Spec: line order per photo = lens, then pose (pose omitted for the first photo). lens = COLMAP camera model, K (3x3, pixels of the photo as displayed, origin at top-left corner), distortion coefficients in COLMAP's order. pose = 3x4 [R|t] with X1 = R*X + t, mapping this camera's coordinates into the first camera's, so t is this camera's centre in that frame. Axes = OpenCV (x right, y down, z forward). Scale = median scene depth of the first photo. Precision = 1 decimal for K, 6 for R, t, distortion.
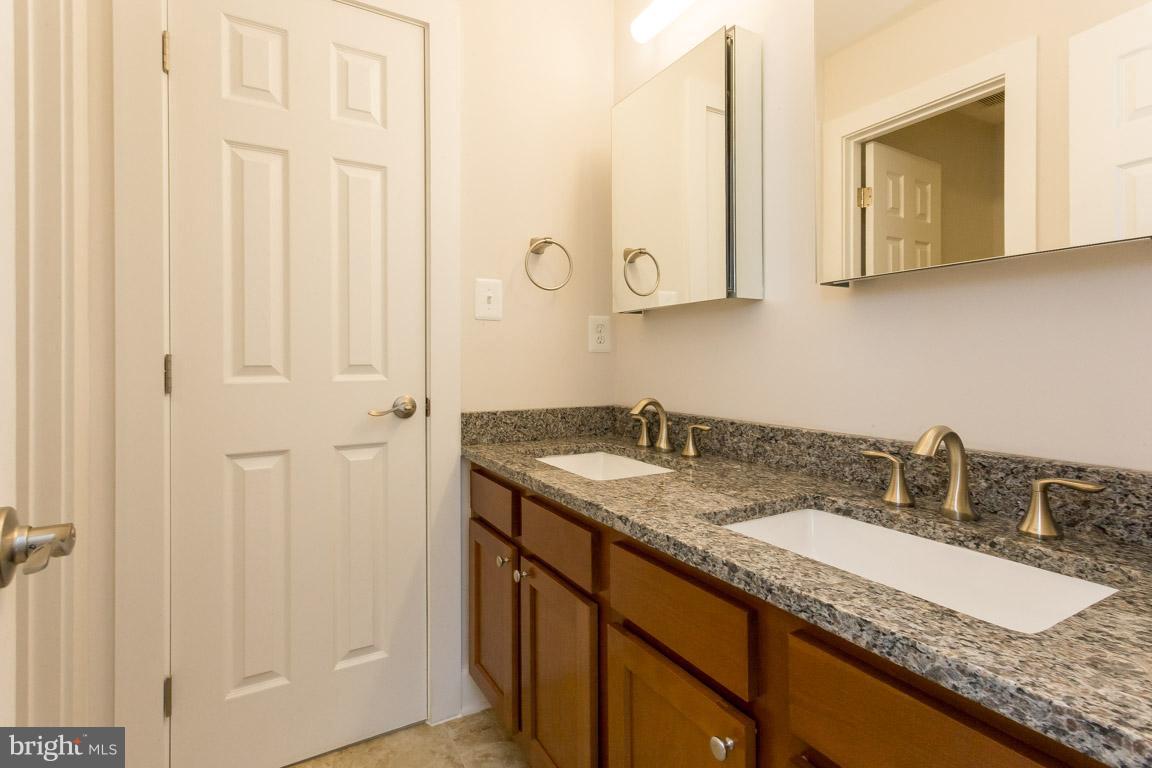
lens RADIAL K [[549.2, 0, 580.6], [0, 549.2, 361.6], [0, 0, 1]] dist [0.014846, -0.001008]
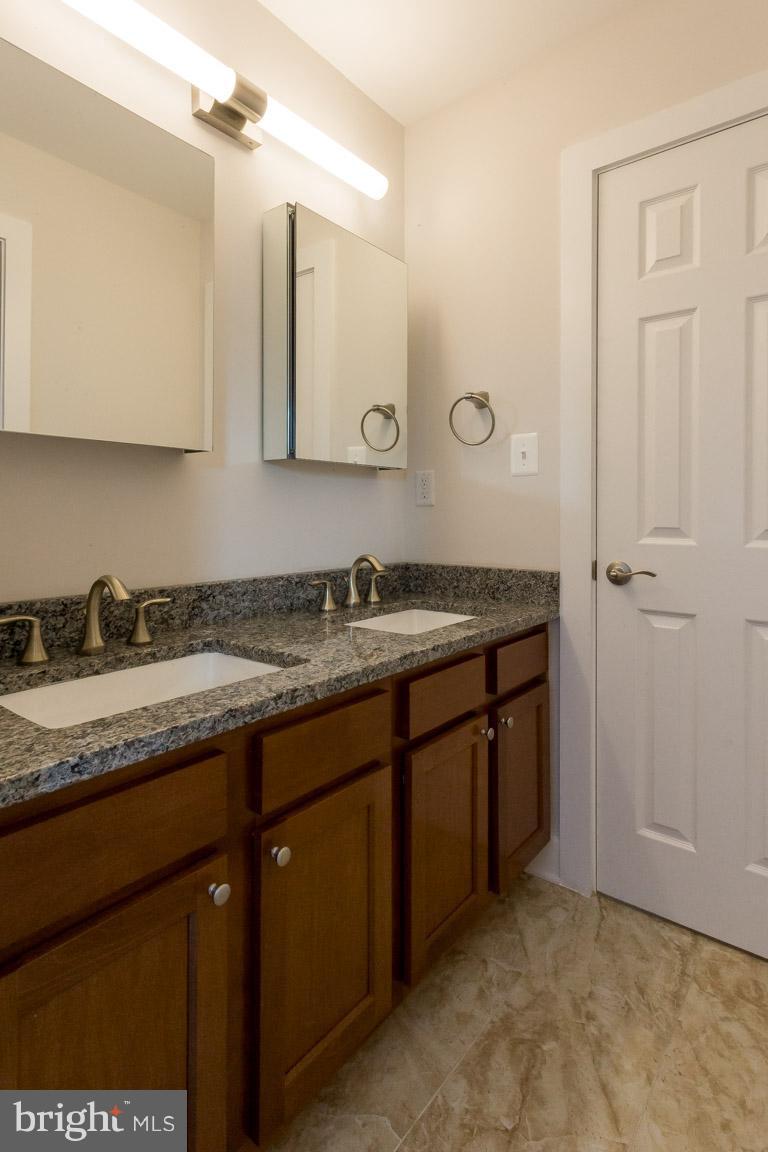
lens RADIAL K [[609.6, 0, 367.3], [0, 609.6, 512.4], [0, 0, 1]] dist [0.003608, 0.002279]
pose [[-0.356287, 0.003888, 0.934369, -0.824757], [-0.000612, 0.999990, -0.004395, -0.007290], [-0.934376, -0.002138, -0.356281, 1.177600]]
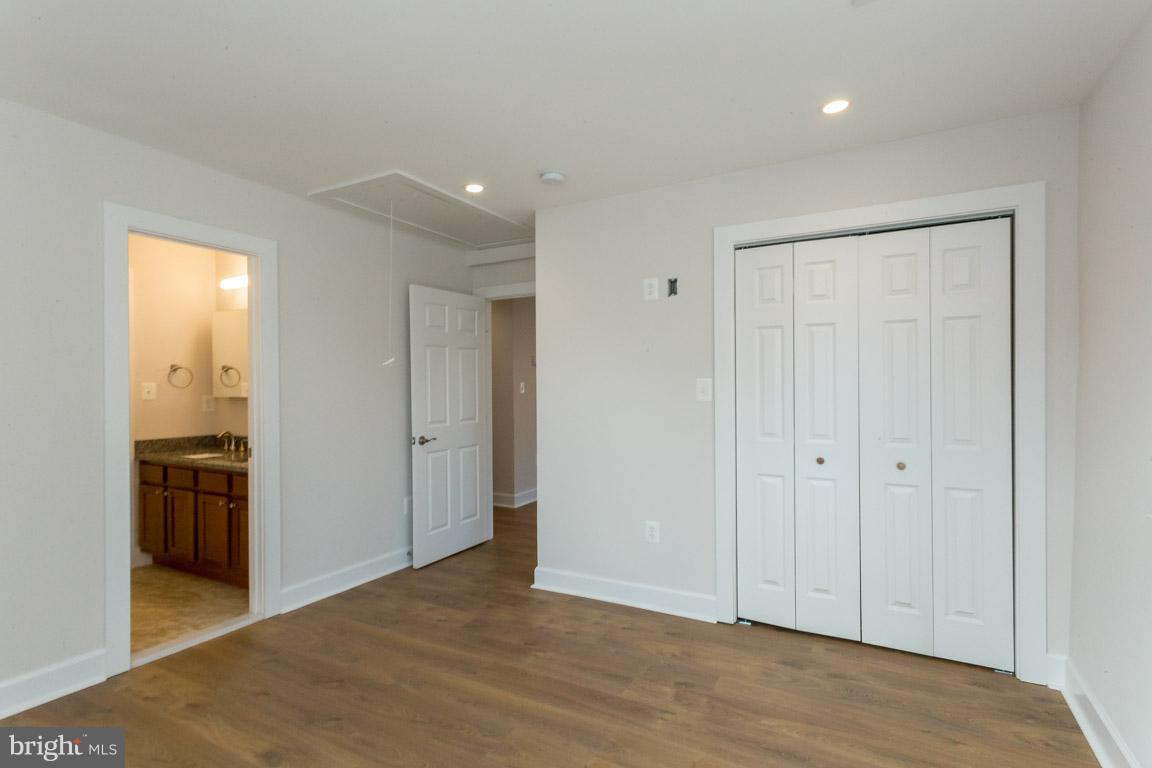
lens RADIAL K [[561.8, 0, 576.0], [0, 561.8, 384.0], [0, 0, 1]] dist [0.025096, 0.000356]
pose [[0.860520, -0.001515, 0.509414, 0.223718], [0.001751, 0.999998, 0.000016, -0.196330], [-0.509413, 0.000878, 0.860522, -2.758574]]
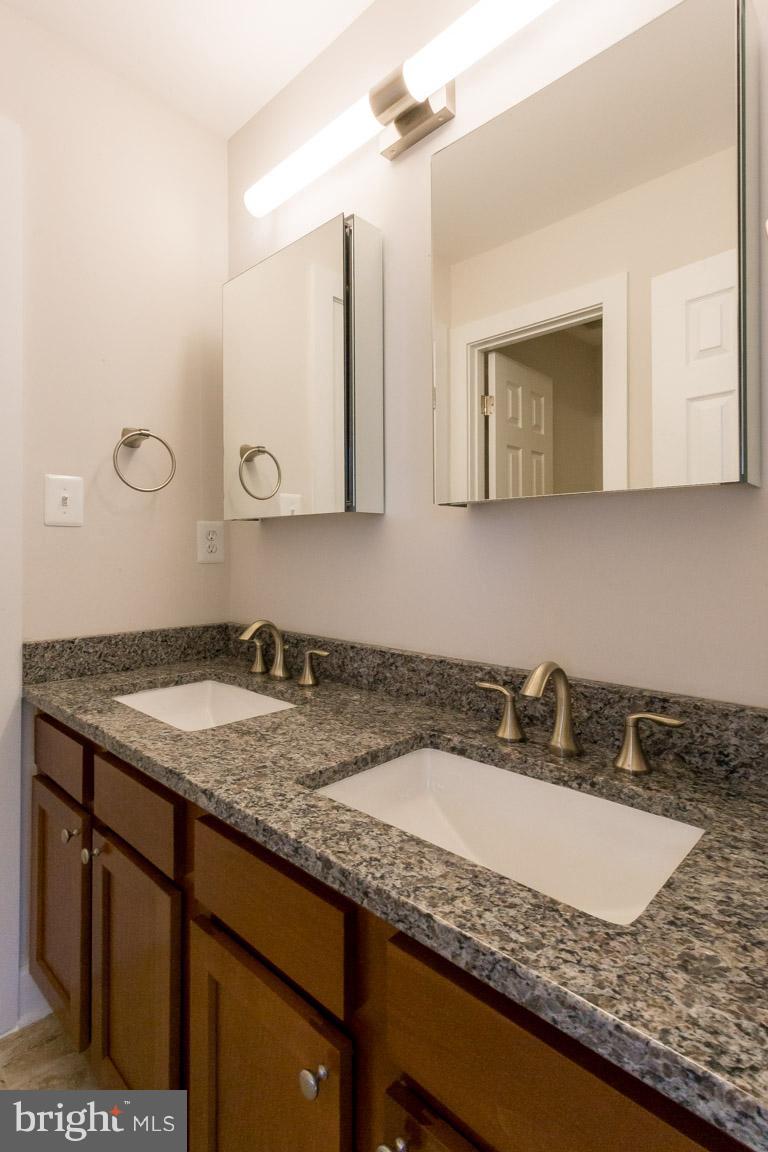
lens RADIAL K [[570.3, 0, 380.7], [0, 570.3, 550.8], [0, 0, 1]] dist [0.008431, 0.000948]
pose [[0.960307, 0.002973, 0.278930, 0.062430], [-0.002501, 0.999995, -0.002048, -0.052678], [-0.278935, 0.001269, 0.960309, 0.083109]]
